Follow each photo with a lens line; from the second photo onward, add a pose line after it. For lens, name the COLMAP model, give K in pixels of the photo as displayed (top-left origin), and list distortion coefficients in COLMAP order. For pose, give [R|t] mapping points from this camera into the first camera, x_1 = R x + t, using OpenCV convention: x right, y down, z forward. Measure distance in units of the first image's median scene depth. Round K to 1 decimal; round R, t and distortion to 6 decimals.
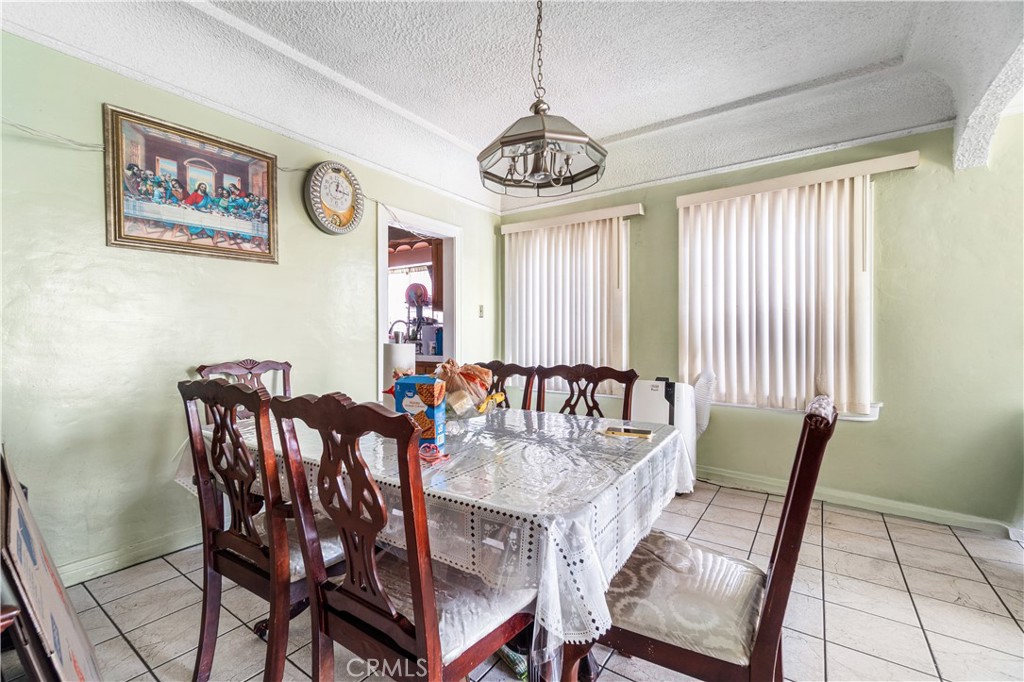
lens RADIAL K [[449.8, 0, 504.8], [0, 449.8, 332.2], [0, 0, 1]] dist [0.001242, 0.000143]
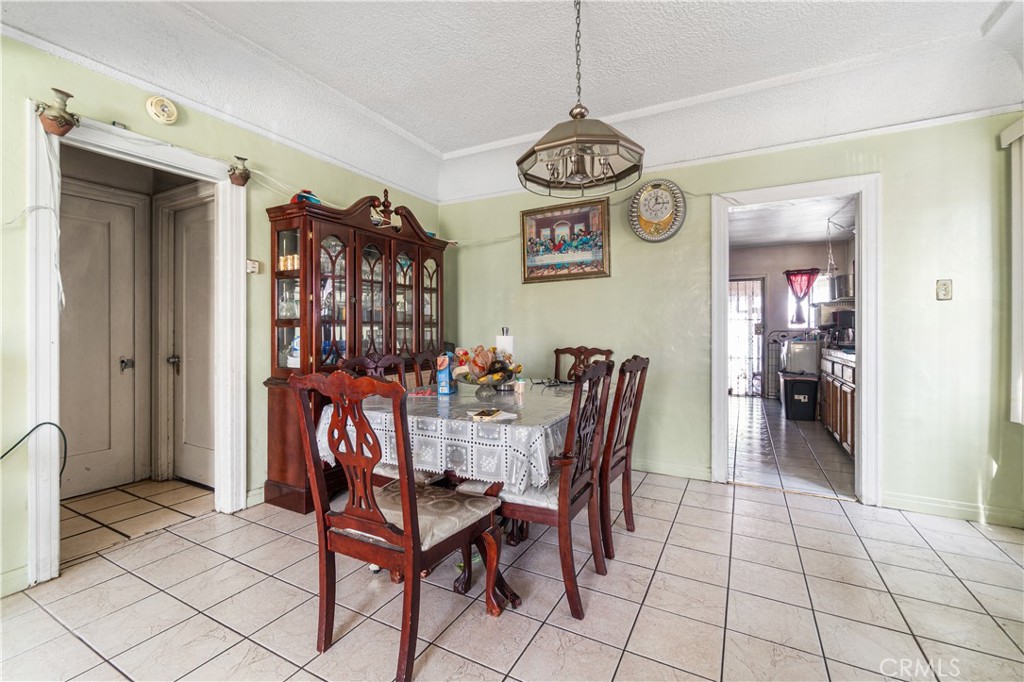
lens RADIAL K [[449.8, 0, 504.8], [0, 449.8, 332.2], [0, 0, 1]] dist [0.001242, 0.000143]
pose [[0.130492, -0.002219, -0.991447, 0.854649], [0.008146, 0.999966, -0.001166, 0.013717], [0.991416, -0.007924, 0.130506, 0.556960]]
